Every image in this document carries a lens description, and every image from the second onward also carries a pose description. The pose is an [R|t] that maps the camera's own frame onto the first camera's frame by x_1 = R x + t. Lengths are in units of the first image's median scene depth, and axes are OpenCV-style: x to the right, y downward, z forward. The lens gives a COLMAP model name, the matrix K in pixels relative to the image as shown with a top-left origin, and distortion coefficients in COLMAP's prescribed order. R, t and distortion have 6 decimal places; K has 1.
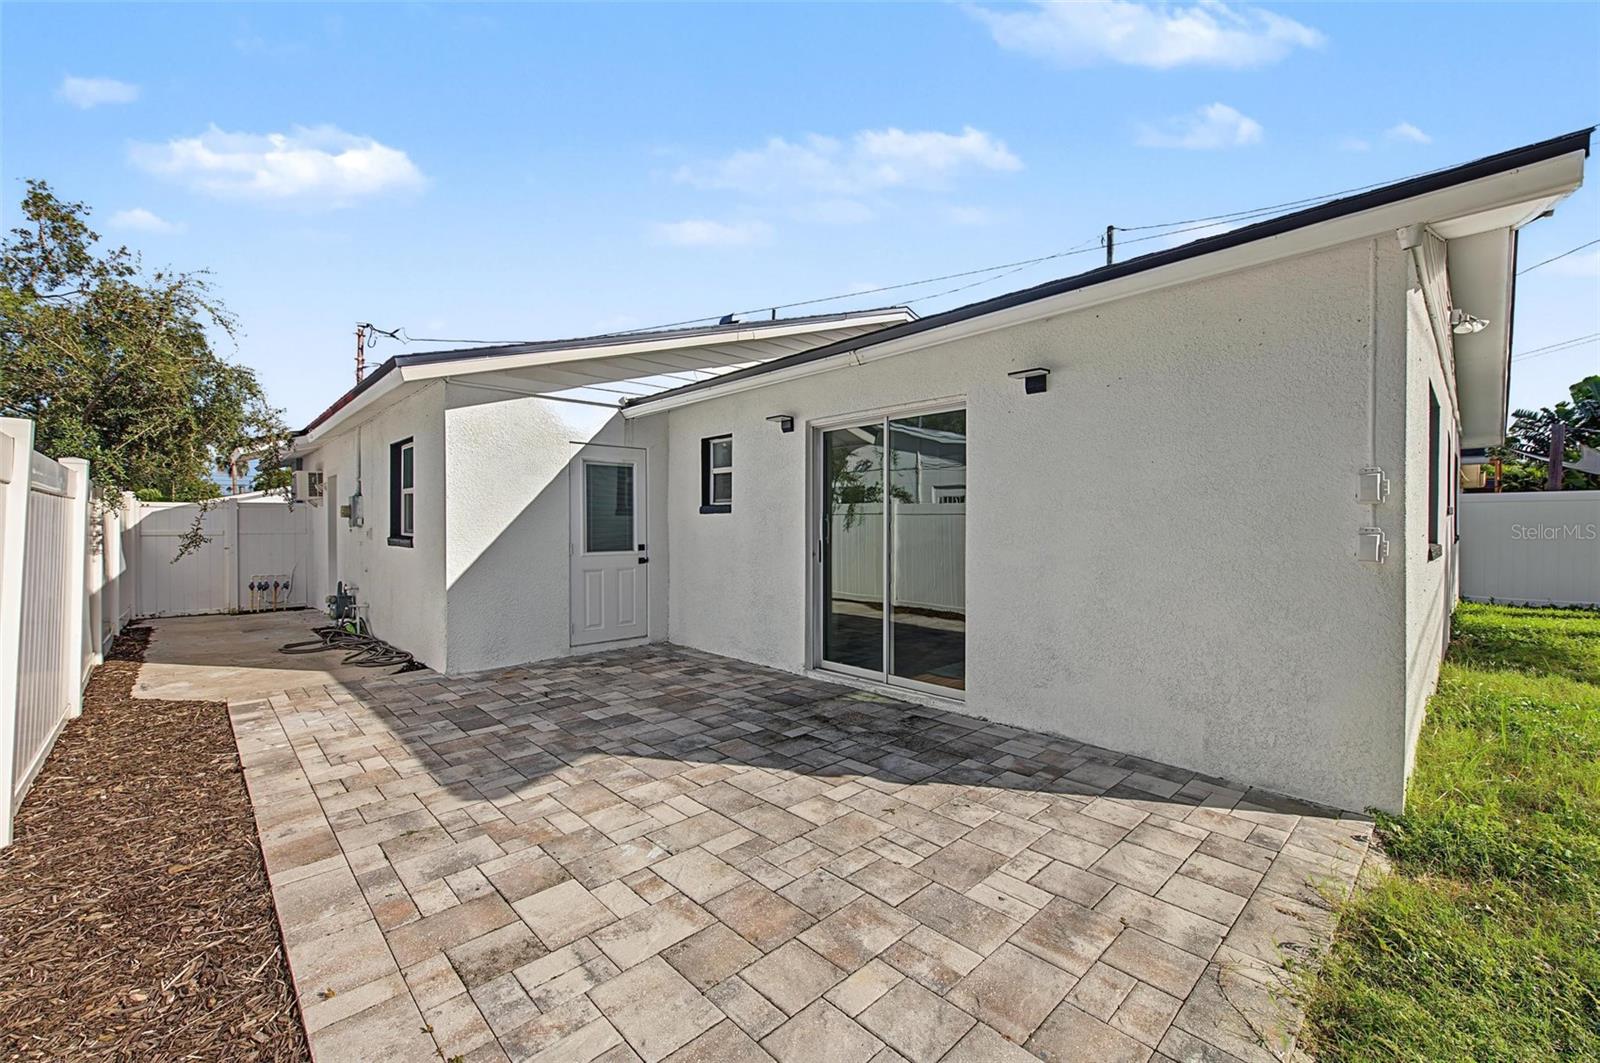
lens RADIAL K [[651.5, 0, 799.5], [0, 651.5, 530.4], [0, 0, 1]] dist [0.000002, -0.001689]
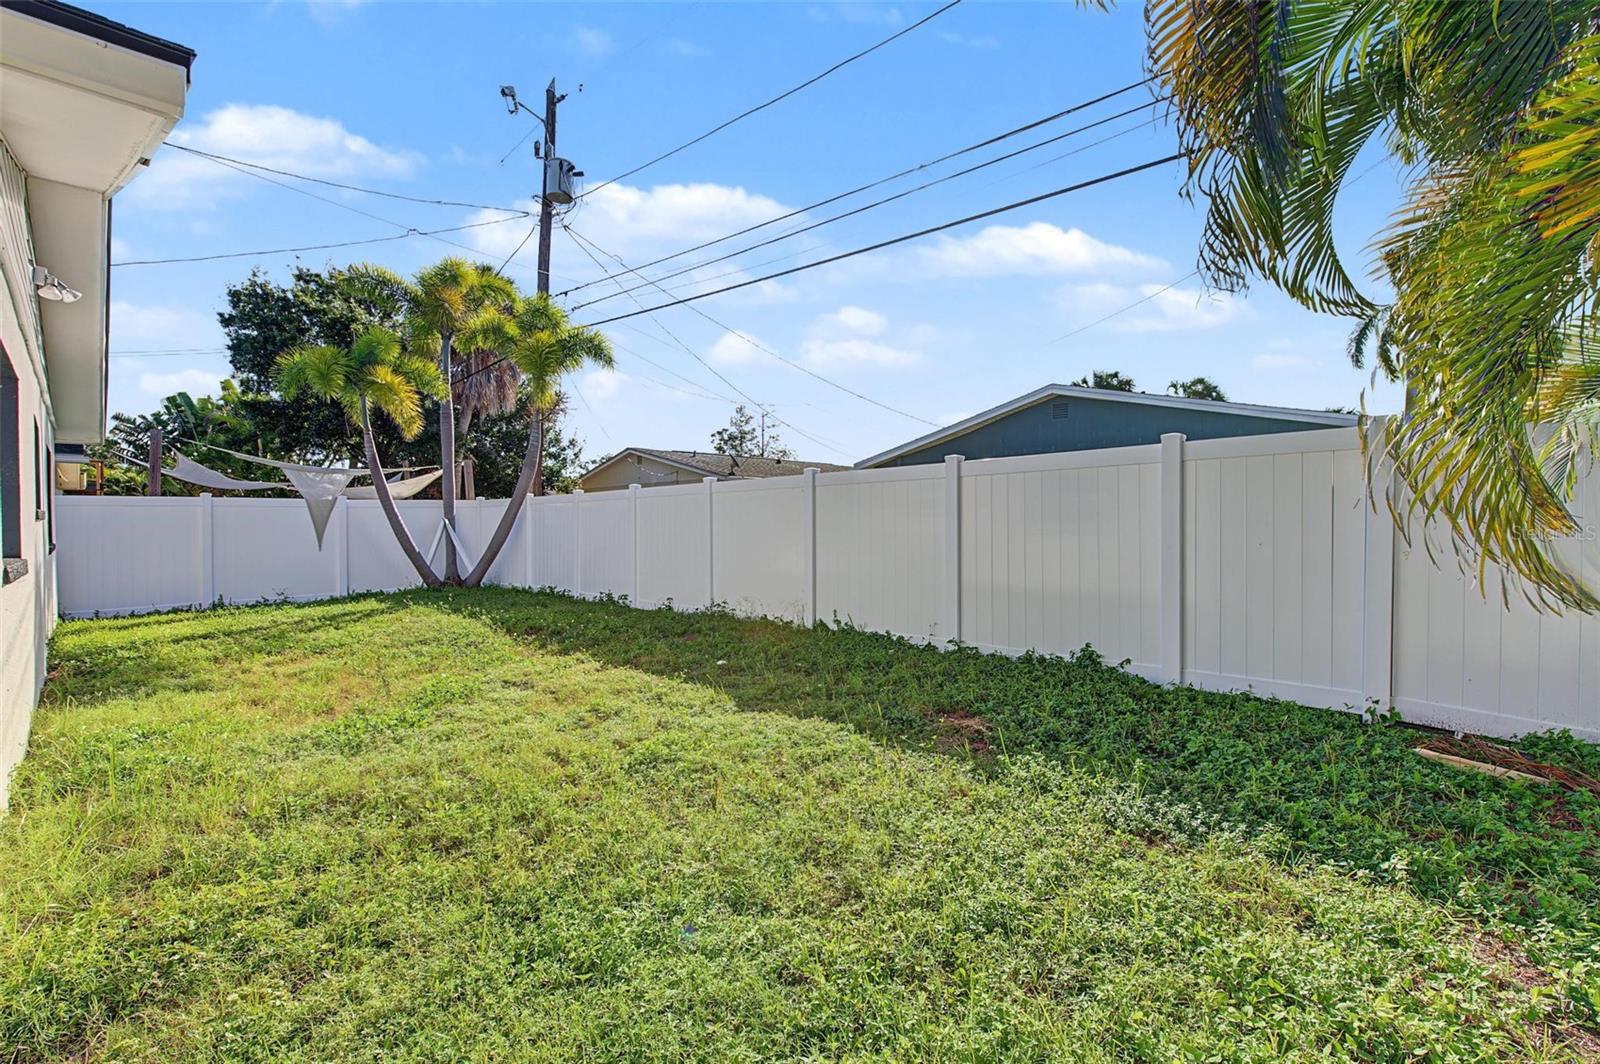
lens RADIAL K [[682.8, 0, 794.6], [0, 682.8, 529.1], [0, 0, 1]] dist [0.000397, -0.000440]
pose [[-0.043165, -0.011248, 0.999005, 0.146805], [0.020965, 0.999706, 0.012162, -0.004081], [-0.998848, 0.021469, -0.042917, 0.132131]]
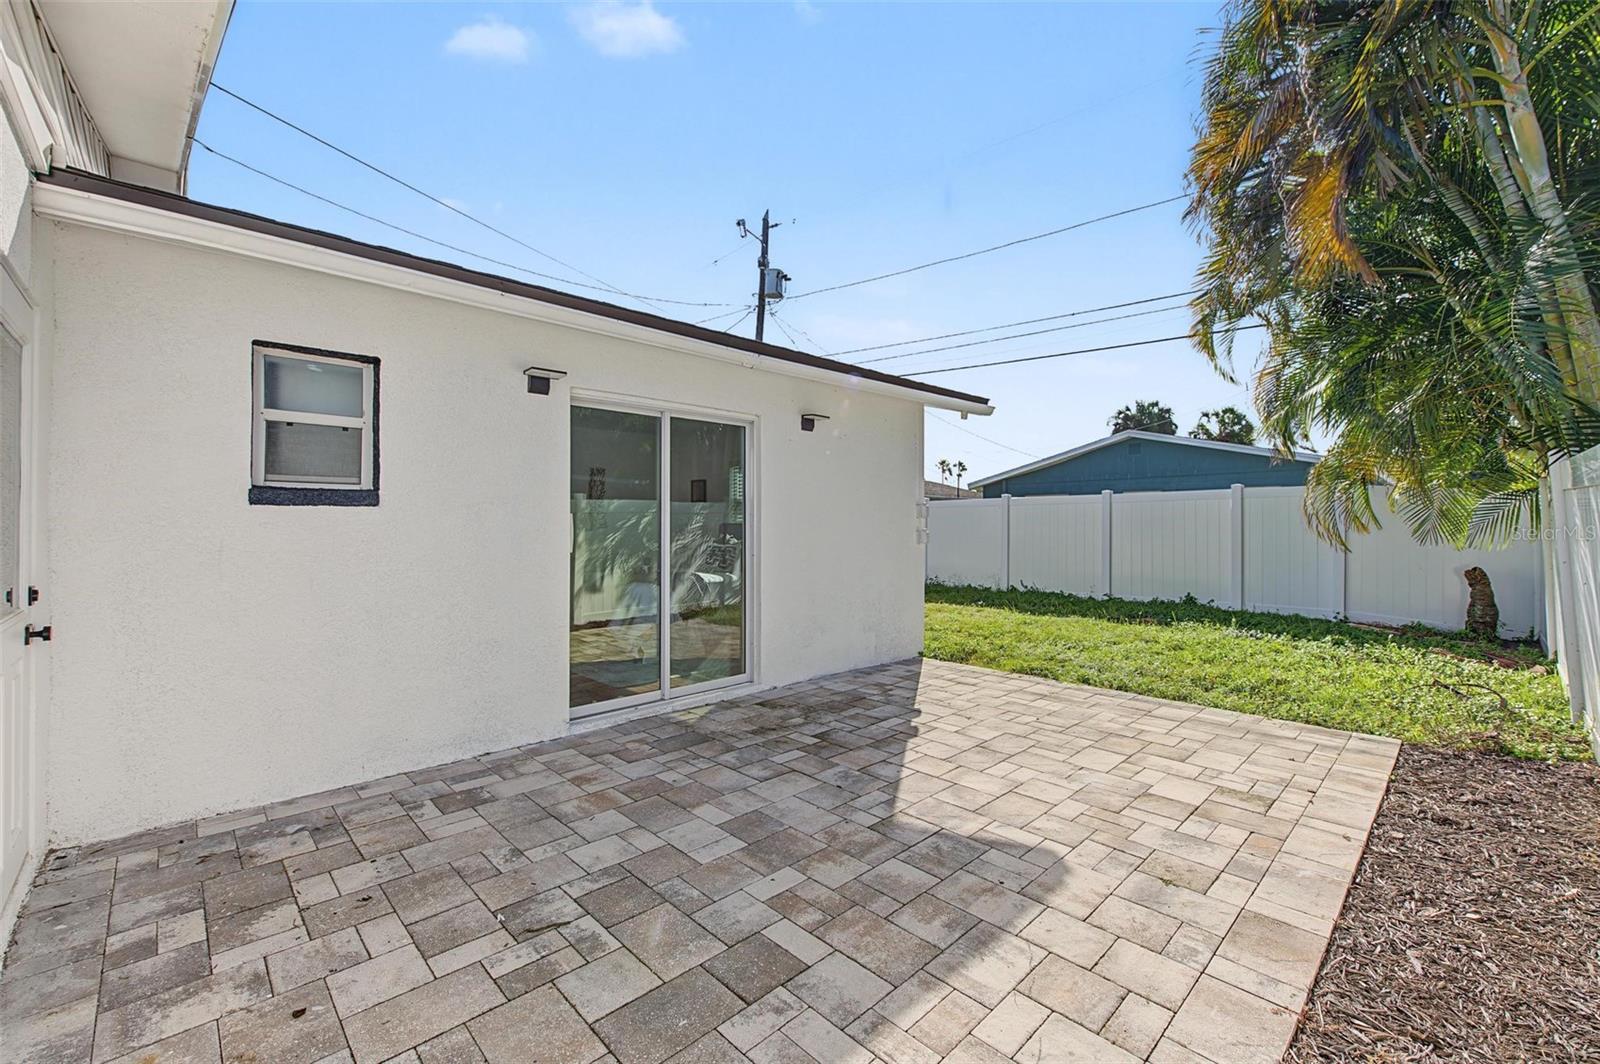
lens RADIAL K [[651.5, 0, 809.0], [0, 651.5, 519.5], [0, 0, 1]] dist [0.000002, -0.001689]
pose [[-0.011769, 0.011368, 0.999866, -0.894572], [0.010603, 0.999881, -0.011243, -0.009077], [-0.999875, 0.010469, -0.011888, 0.905126]]
